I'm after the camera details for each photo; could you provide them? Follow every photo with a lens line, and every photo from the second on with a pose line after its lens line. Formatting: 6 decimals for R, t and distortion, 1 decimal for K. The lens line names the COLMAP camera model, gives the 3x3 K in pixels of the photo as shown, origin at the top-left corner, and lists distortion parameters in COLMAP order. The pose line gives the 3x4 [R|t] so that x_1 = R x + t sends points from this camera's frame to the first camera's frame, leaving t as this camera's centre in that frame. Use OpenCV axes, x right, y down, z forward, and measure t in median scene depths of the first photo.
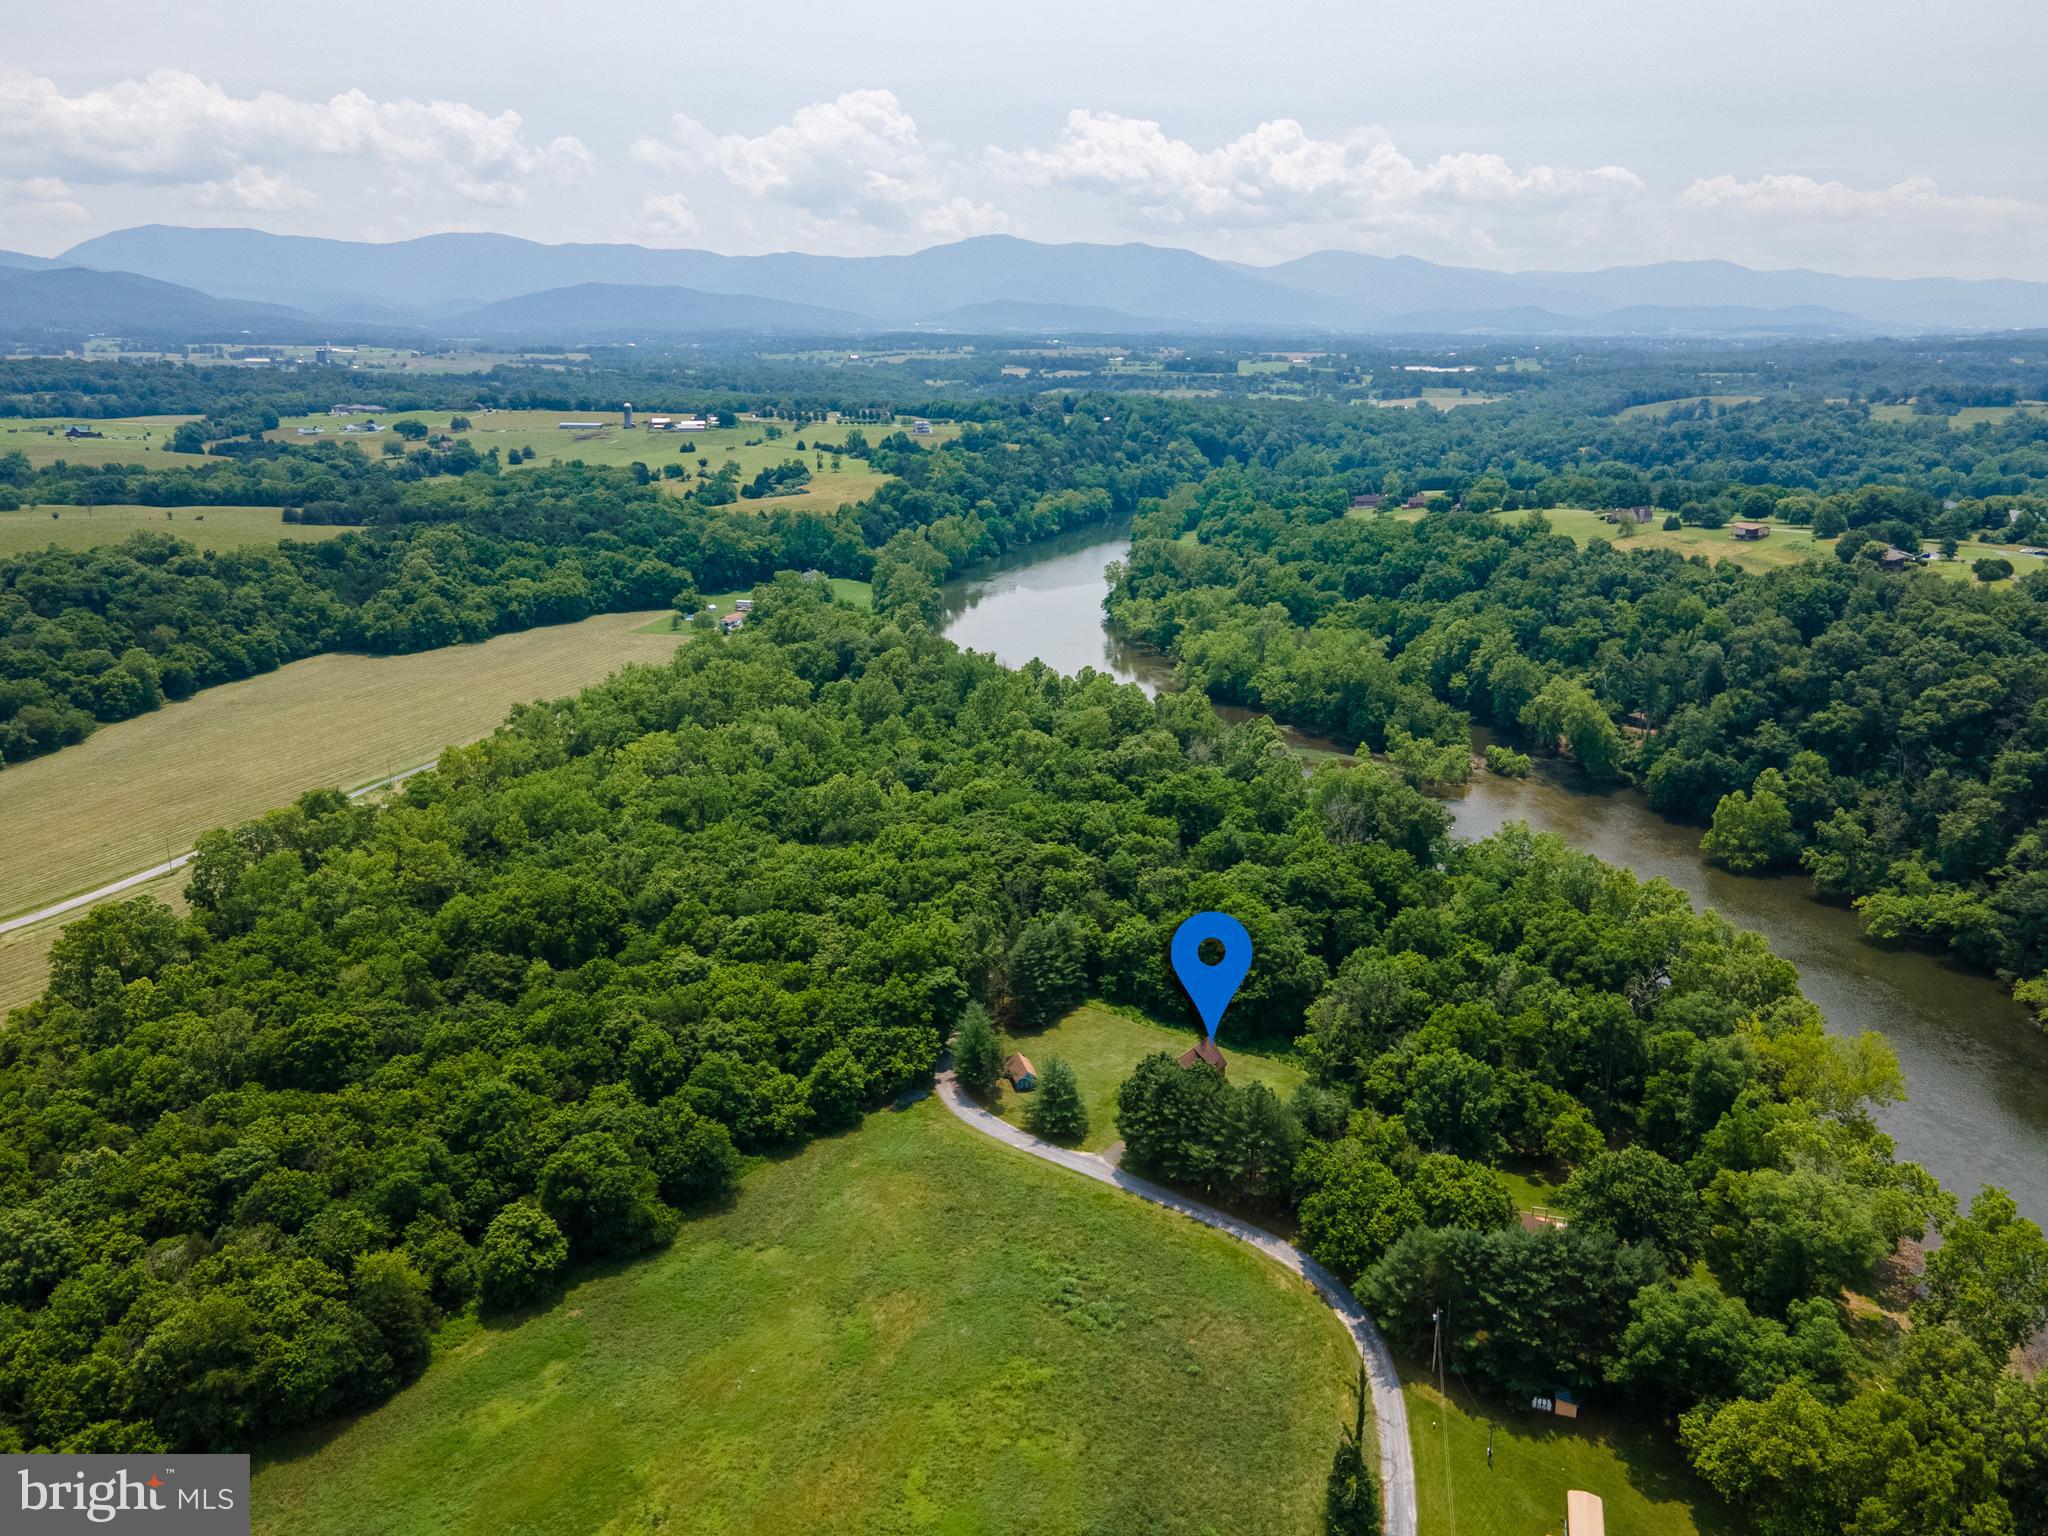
lens RADIAL K [[1489.7, 0, 1033.8], [0, 1489.7, 761.0], [0, 0, 1]] dist [0.020698, 0.025305]
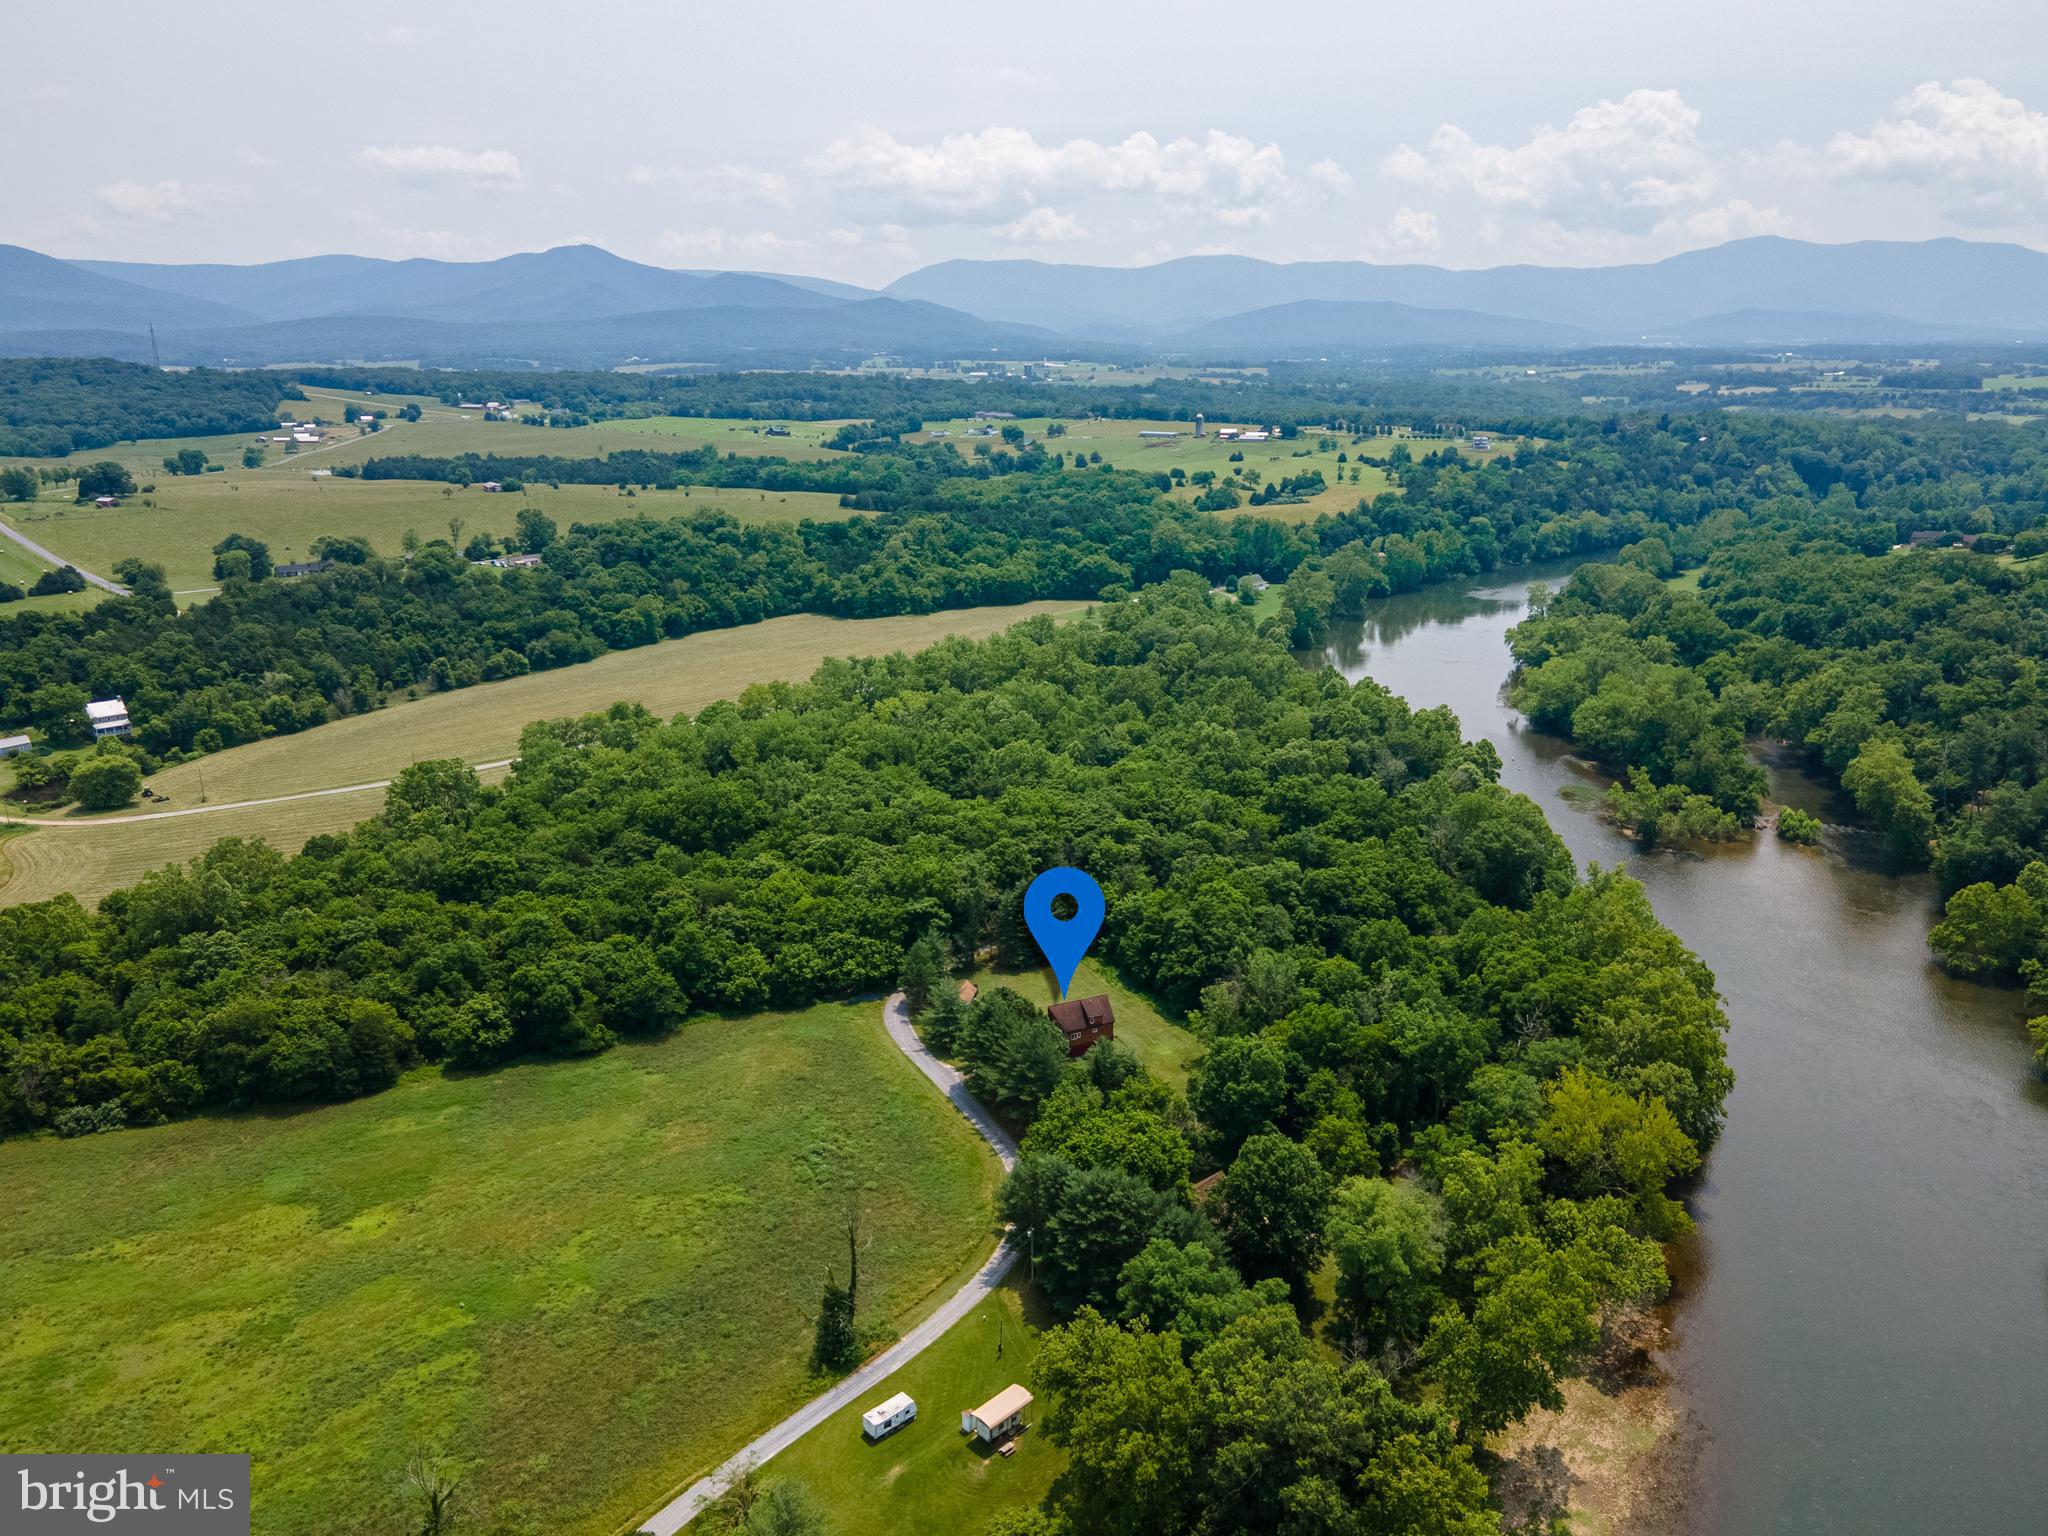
lens RADIAL K [[1500.4, 0, 1033.5], [0, 1500.4, 757.8], [0, 0, 1]] dist [0.026633, 0.029561]
pose [[0.895881, 0.118203, -0.428282, 0.205747], [-0.124024, 0.992175, 0.014400, 0.002667], [0.426633, 0.040217, 0.903530, -0.003272]]
